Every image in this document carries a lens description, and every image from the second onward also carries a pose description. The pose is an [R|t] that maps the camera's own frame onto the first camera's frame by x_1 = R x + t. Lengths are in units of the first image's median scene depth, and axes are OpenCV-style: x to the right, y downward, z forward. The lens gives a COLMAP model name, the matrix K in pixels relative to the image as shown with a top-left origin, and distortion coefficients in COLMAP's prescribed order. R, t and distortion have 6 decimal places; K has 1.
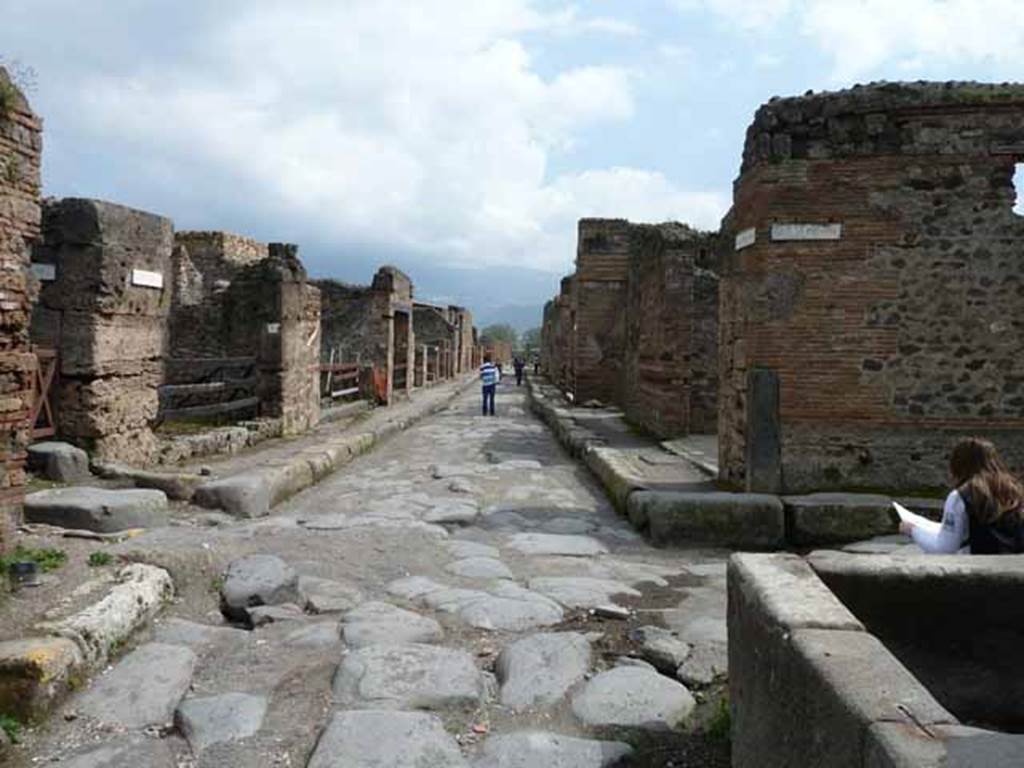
lens RADIAL K [[852.7, 0, 511.4], [0, 852.7, 383.3], [0, 0, 1]] dist [-0.056319, 0.007961]
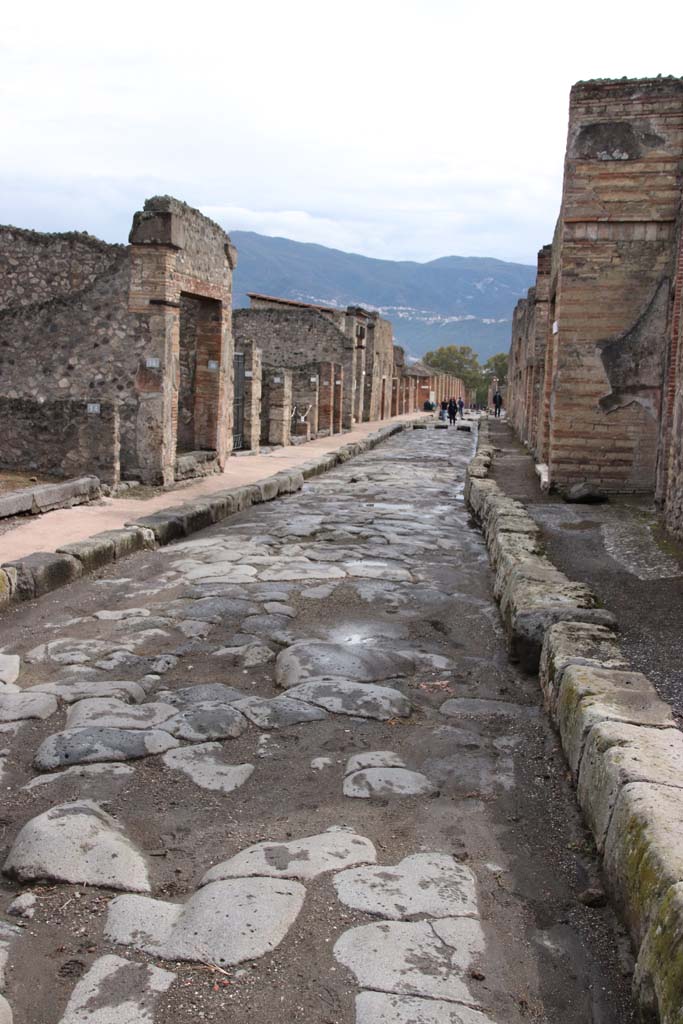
lens RADIAL K [[1227.7, 0, 342.2], [0, 1227.7, 514.1], [0, 0, 1]] dist [0.113721, 0.000000]
pose [[0.993955, 0.023753, -0.107192, 0.032926], [-0.017010, 0.997844, 0.063385, -0.004538], [0.108466, -0.061178, 0.992216, 0.297443]]
